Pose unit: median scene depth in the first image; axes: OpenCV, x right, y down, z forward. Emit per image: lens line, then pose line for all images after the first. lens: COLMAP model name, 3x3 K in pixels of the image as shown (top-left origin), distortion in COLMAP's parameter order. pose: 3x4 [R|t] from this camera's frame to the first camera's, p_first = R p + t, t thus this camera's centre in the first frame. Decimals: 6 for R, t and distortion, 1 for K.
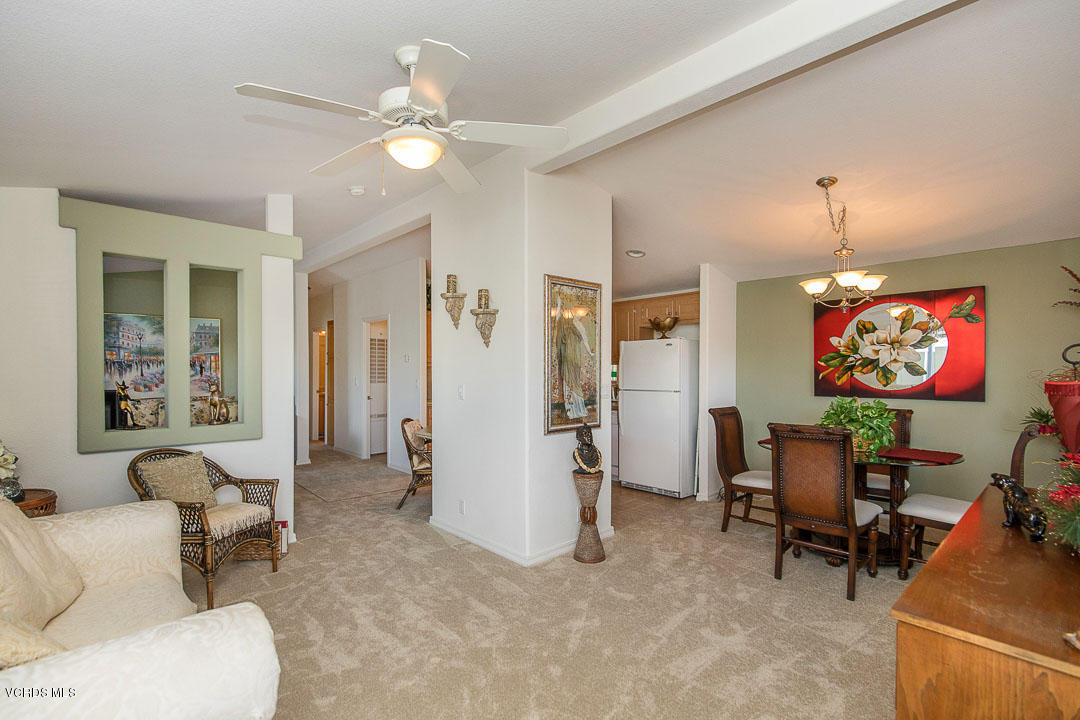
lens RADIAL K [[494.8, 0, 523.5], [0, 494.8, 371.5], [0, 0, 1]] dist [0.001802, 0.000033]
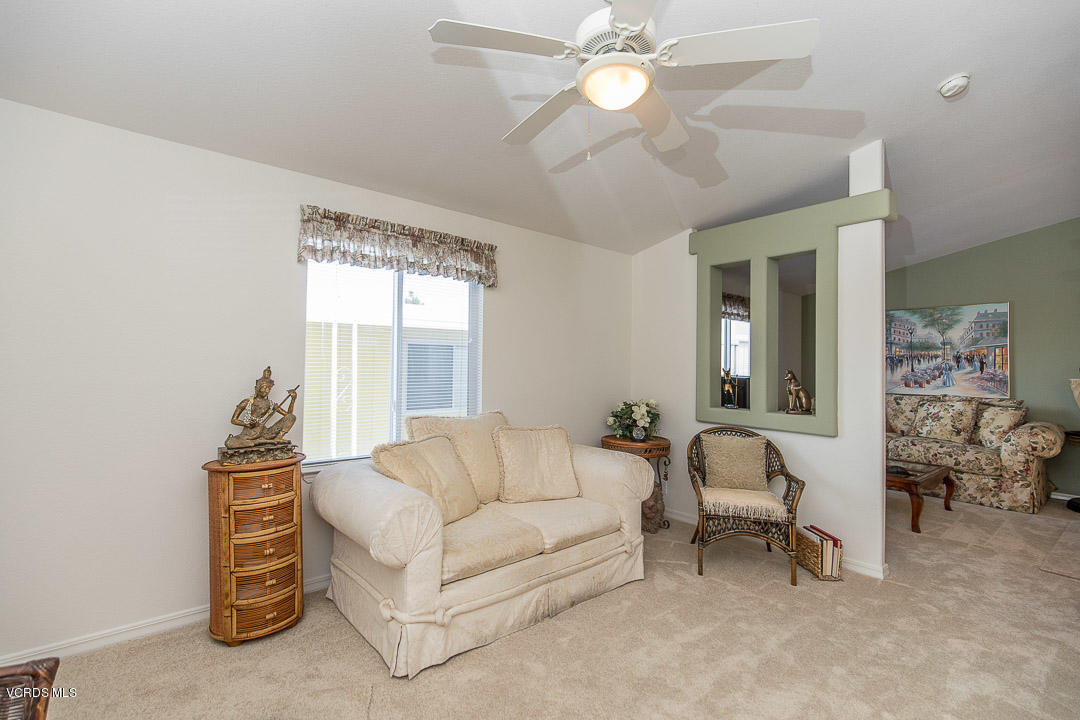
lens RADIAL K [[480.9, 0, 541.3], [0, 480.9, 356.2], [0, 0, 1]] dist [-0.000549, -0.000715]
pose [[-0.032384, -0.019736, -0.999281, 0.277871], [-0.020896, 0.999600, -0.019065, 0.017254], [0.999257, 0.020264, -0.032783, 0.424461]]
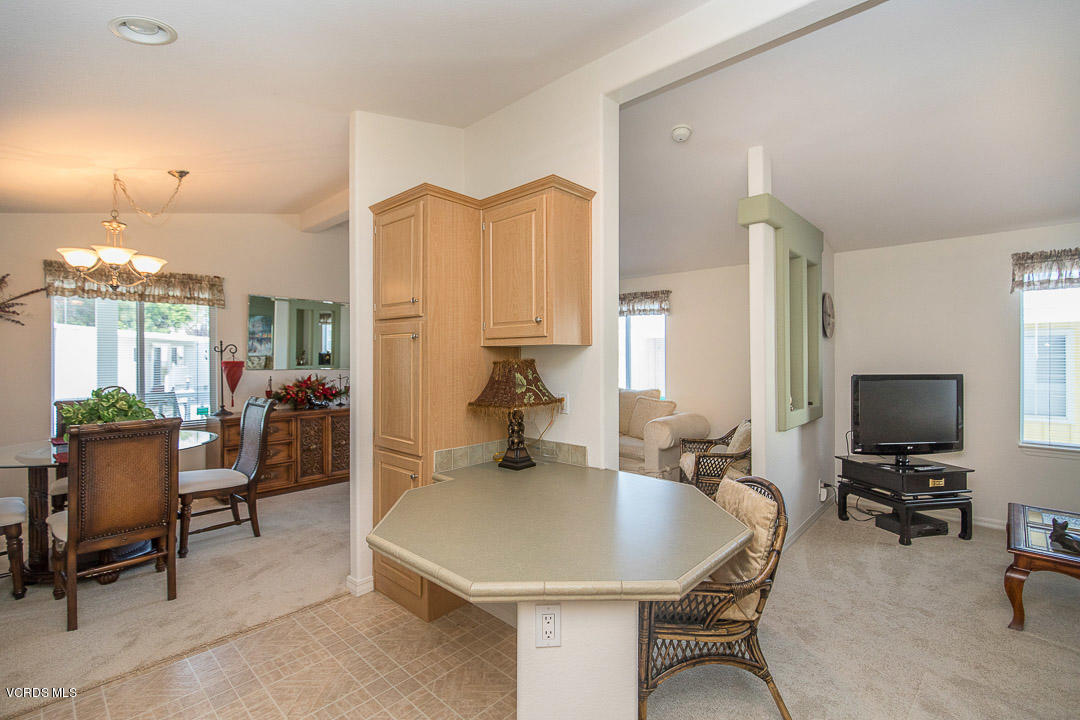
lens RADIAL K [[480.9, 0, 541.3], [0, 480.9, 356.2], [0, 0, 1]] dist [-0.000549, -0.000715]
pose [[-0.995702, 0.000751, -0.092608, -0.036776], [0.000204, 0.999982, 0.005921, -0.006905], [0.092611, 0.005877, -0.995685, 1.555102]]
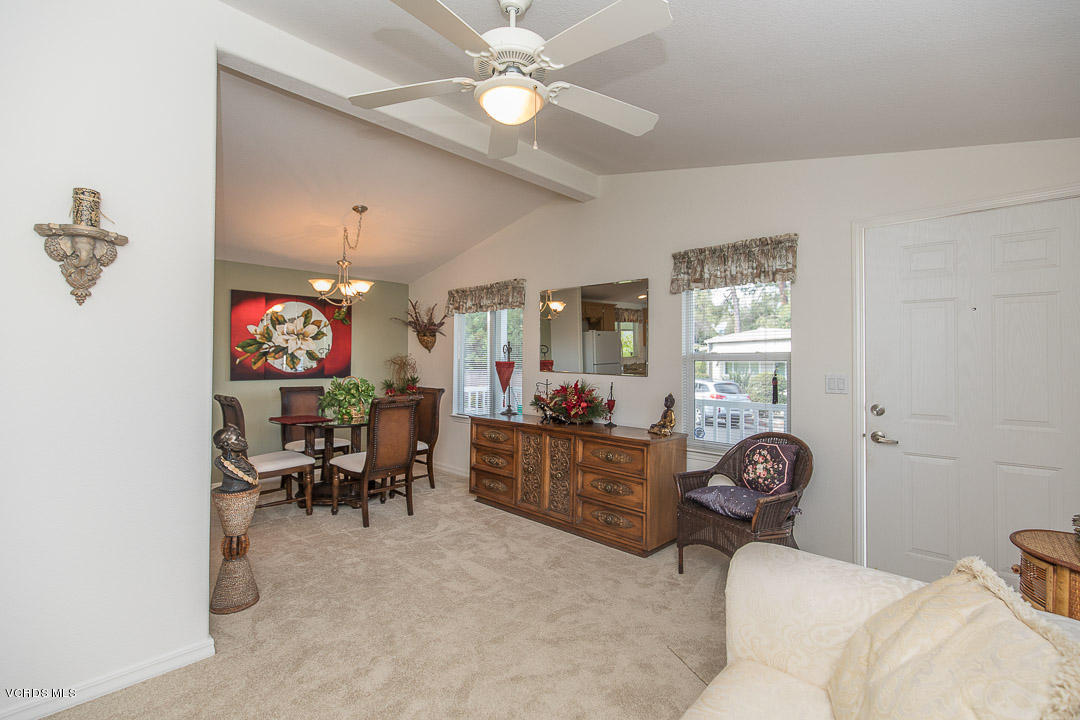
lens RADIAL K [[480.9, 0, 541.3], [0, 480.9, 356.2], [0, 0, 1]] dist [-0.000549, -0.000715]
pose [[-0.079588, 0.008593, 0.996791, -0.500174], [-0.002111, 0.999959, -0.008789, 0.006621], [-0.996826, -0.002803, -0.079567, 0.478711]]
